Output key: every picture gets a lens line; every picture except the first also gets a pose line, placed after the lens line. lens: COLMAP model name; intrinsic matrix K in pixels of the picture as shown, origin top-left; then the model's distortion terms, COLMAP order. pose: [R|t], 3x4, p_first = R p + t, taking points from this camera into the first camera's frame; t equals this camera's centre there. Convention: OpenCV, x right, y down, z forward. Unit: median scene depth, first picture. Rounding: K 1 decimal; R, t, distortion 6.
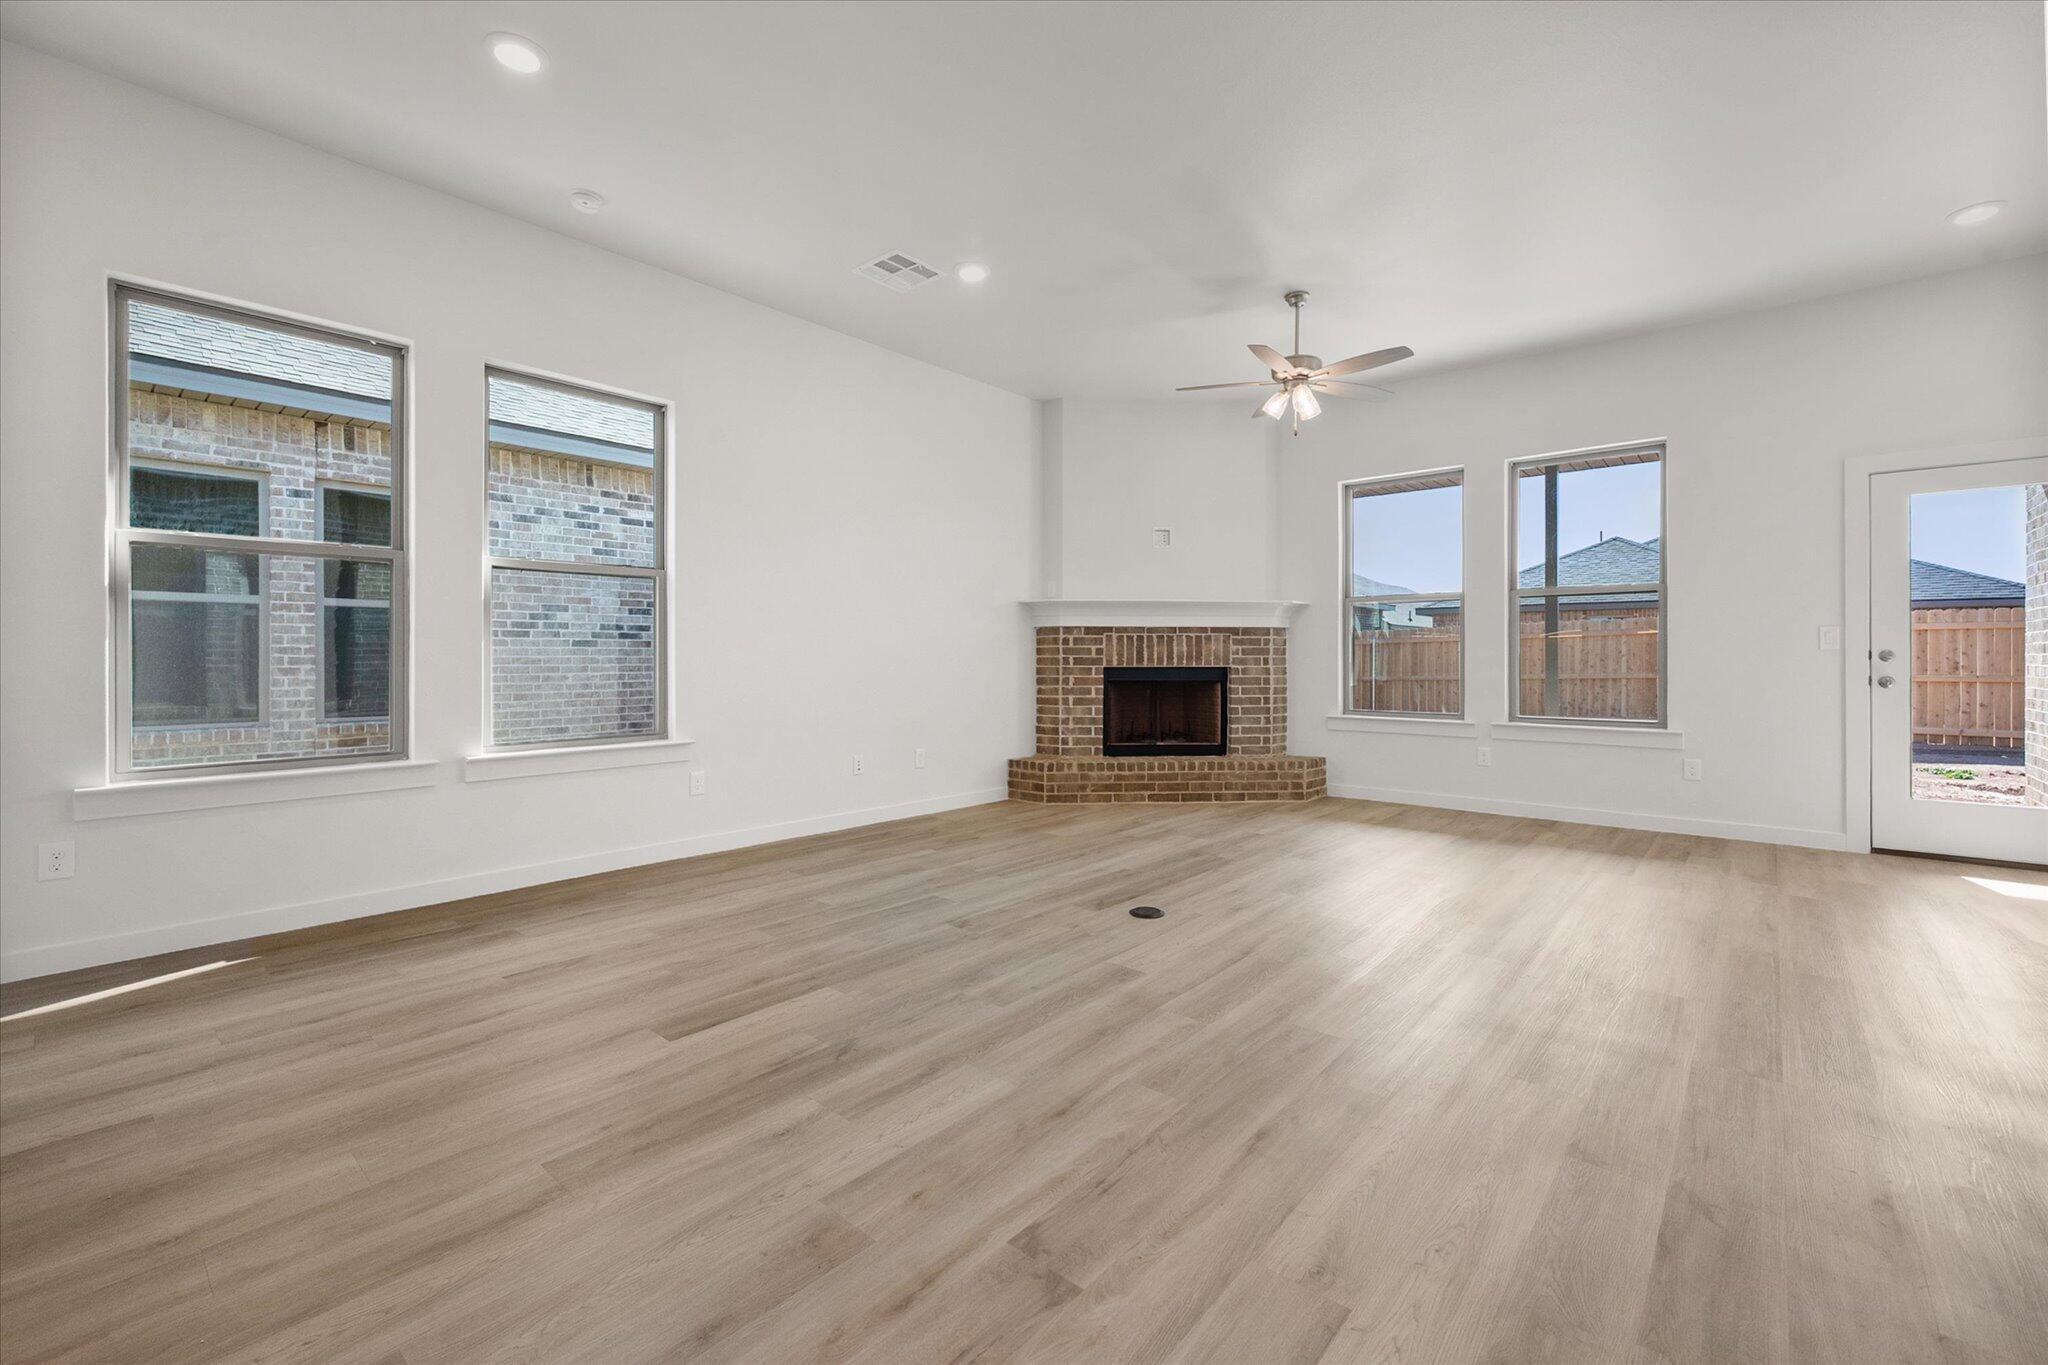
lens RADIAL K [[851.1, 0, 1028.7], [0, 851.1, 653.3], [0, 0, 1]] dist [-0.001885, -0.000755]
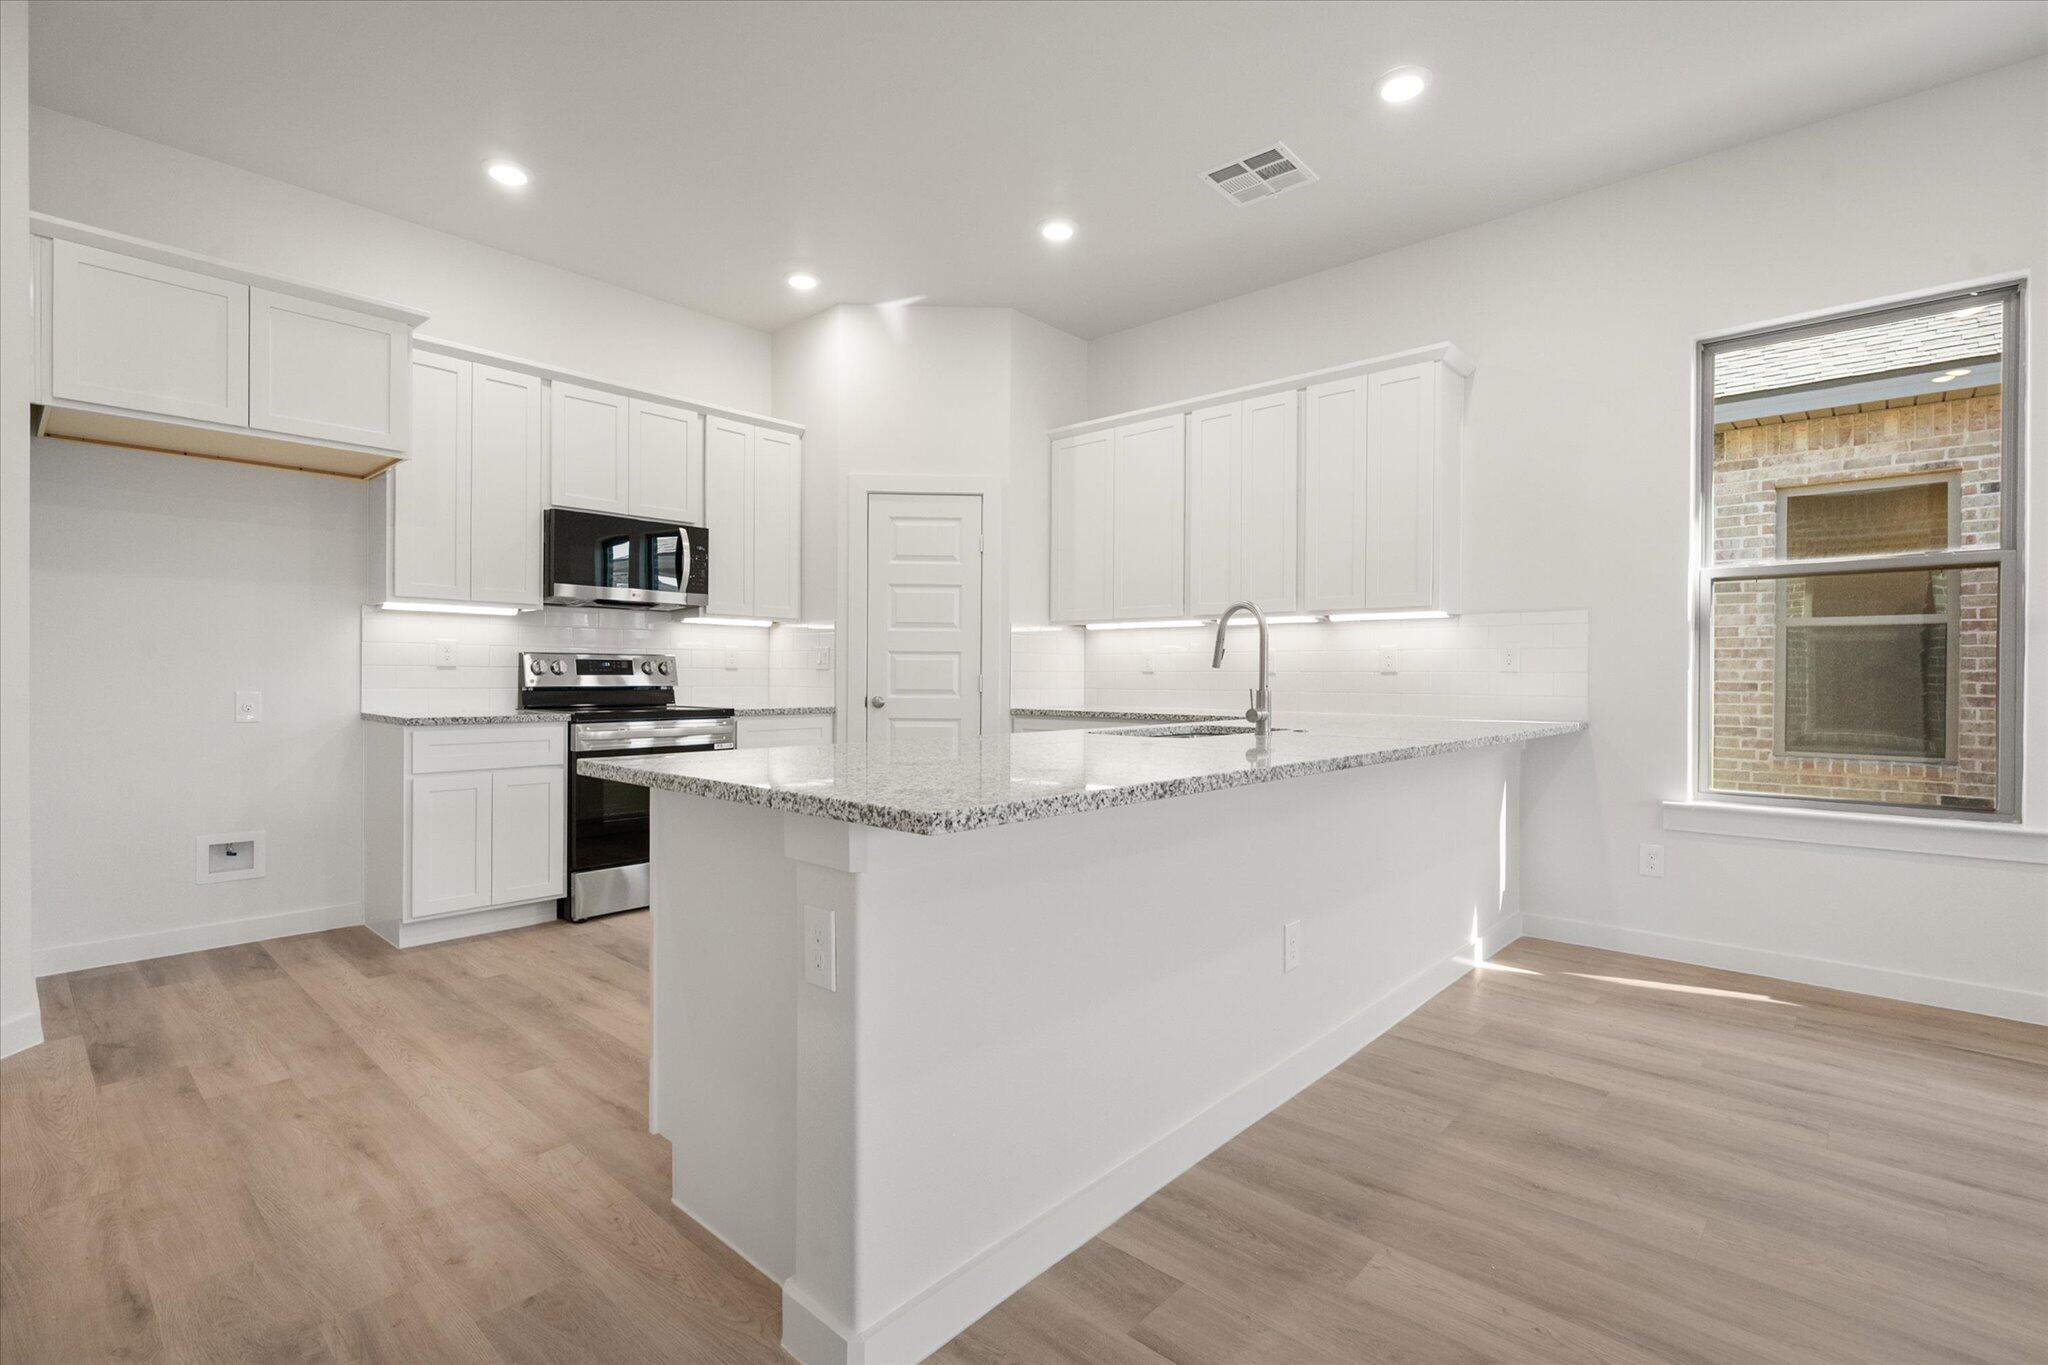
lens RADIAL K [[938.4, 0, 1031.3], [0, 938.4, 674.3], [0, 0, 1]] dist [0.001434, 0.000584]
pose [[-0.013802, -0.001670, -0.999903, 0.072048], [-0.000920, 0.999998, -0.001658, -0.003522], [0.999904, 0.000897, -0.013804, 0.076660]]
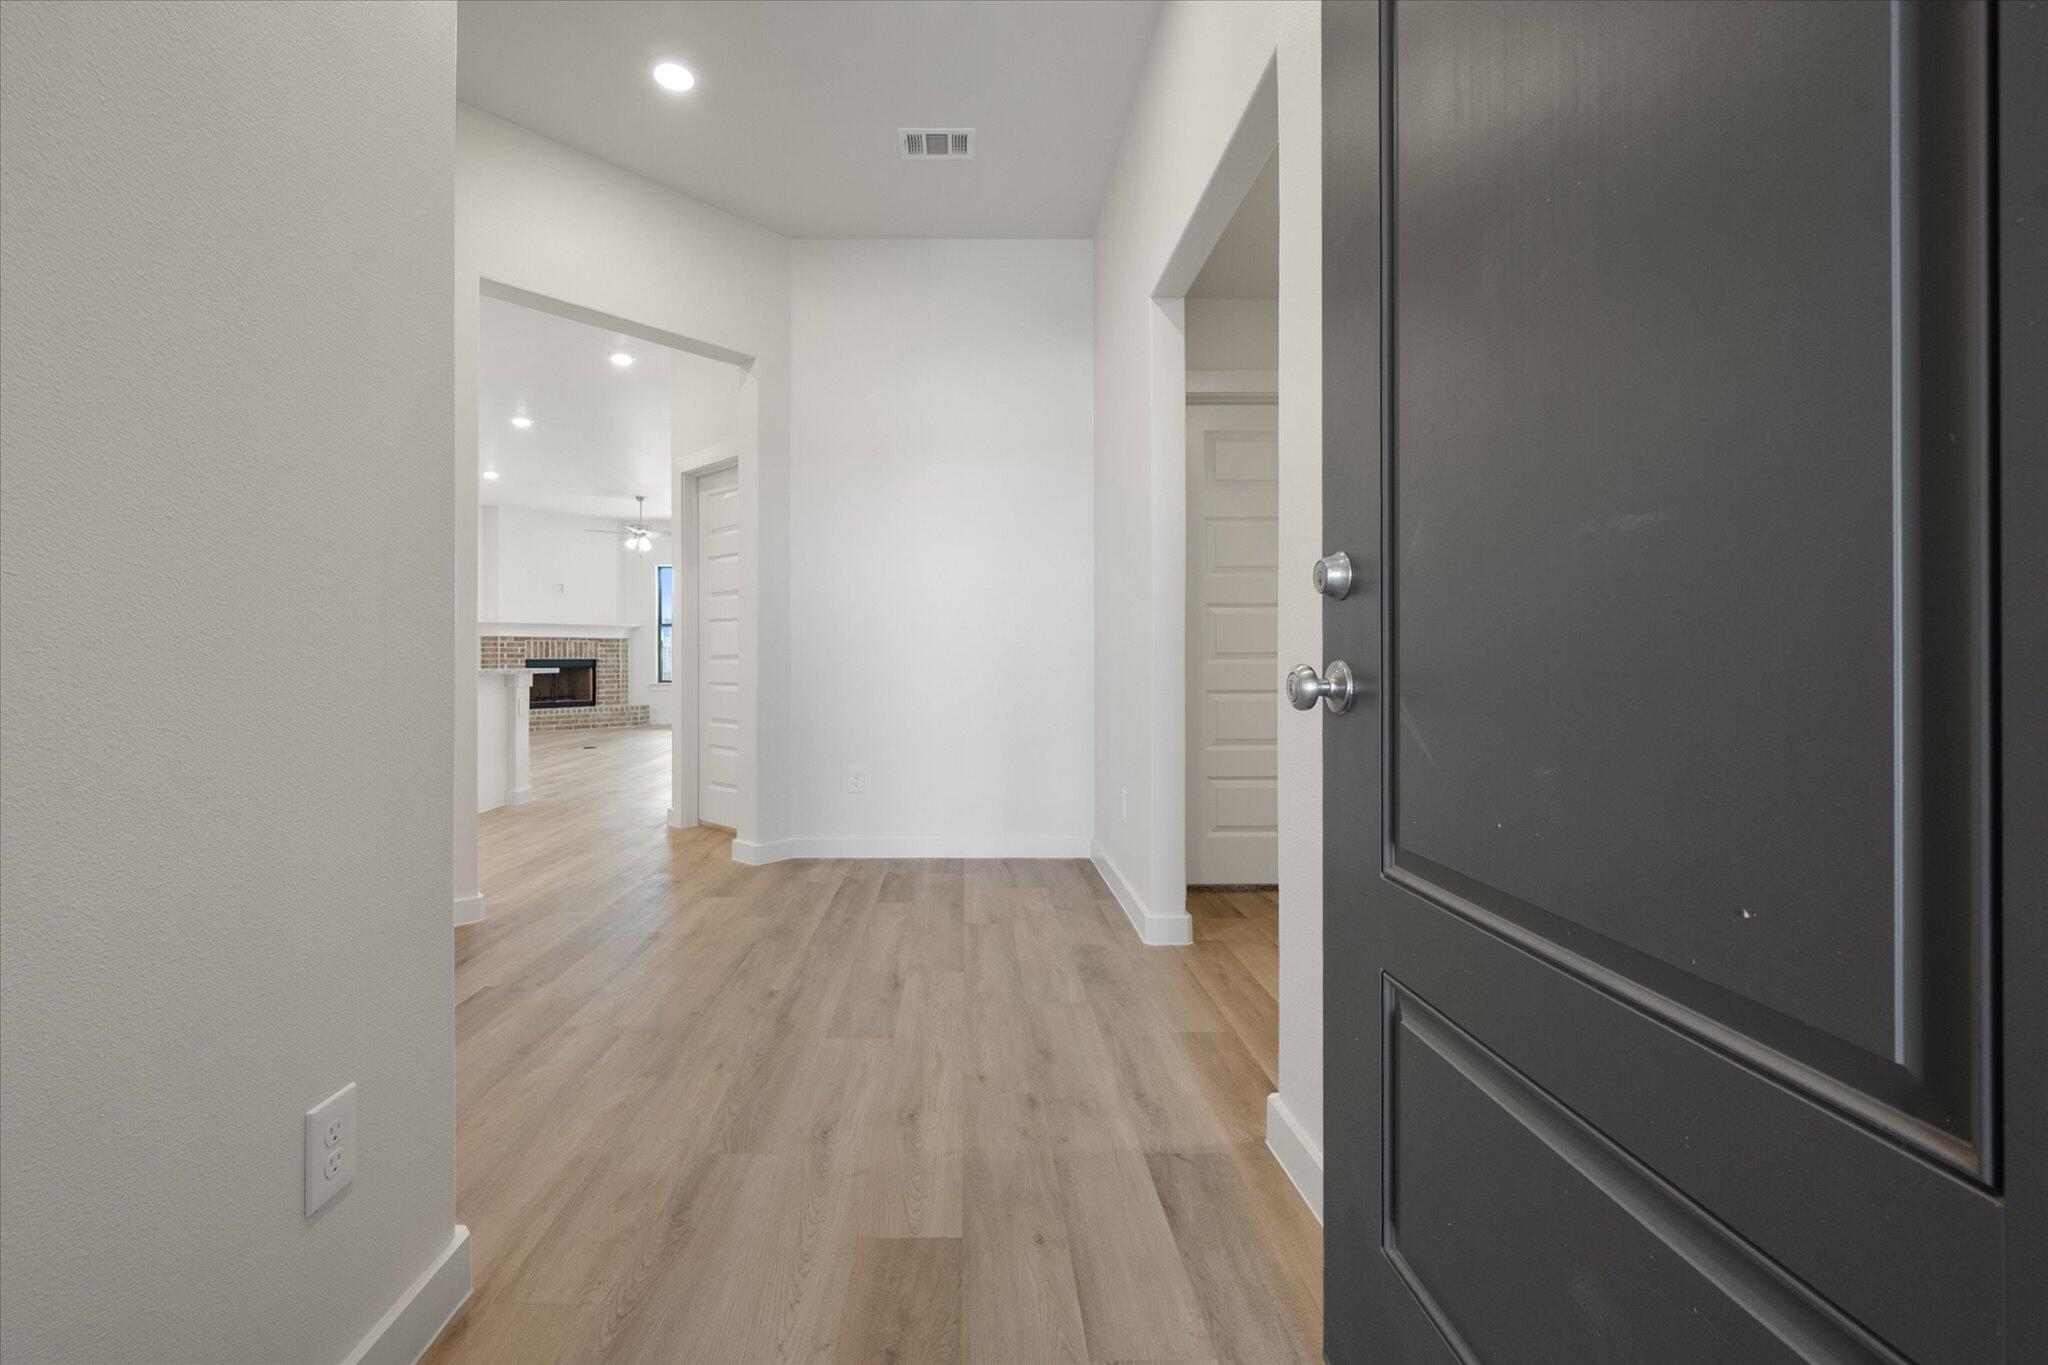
lens RADIAL K [[938.4, 0, 1016.1], [0, 938.4, 664.1], [0, 0, 1]] dist [0.001434, 0.000584]
pose [[0.740039, -0.007094, 0.672526, -0.499048], [-0.000346, 0.999940, 0.010928, 0.004596], [-0.672564, -0.008320, 0.739993, -1.216045]]
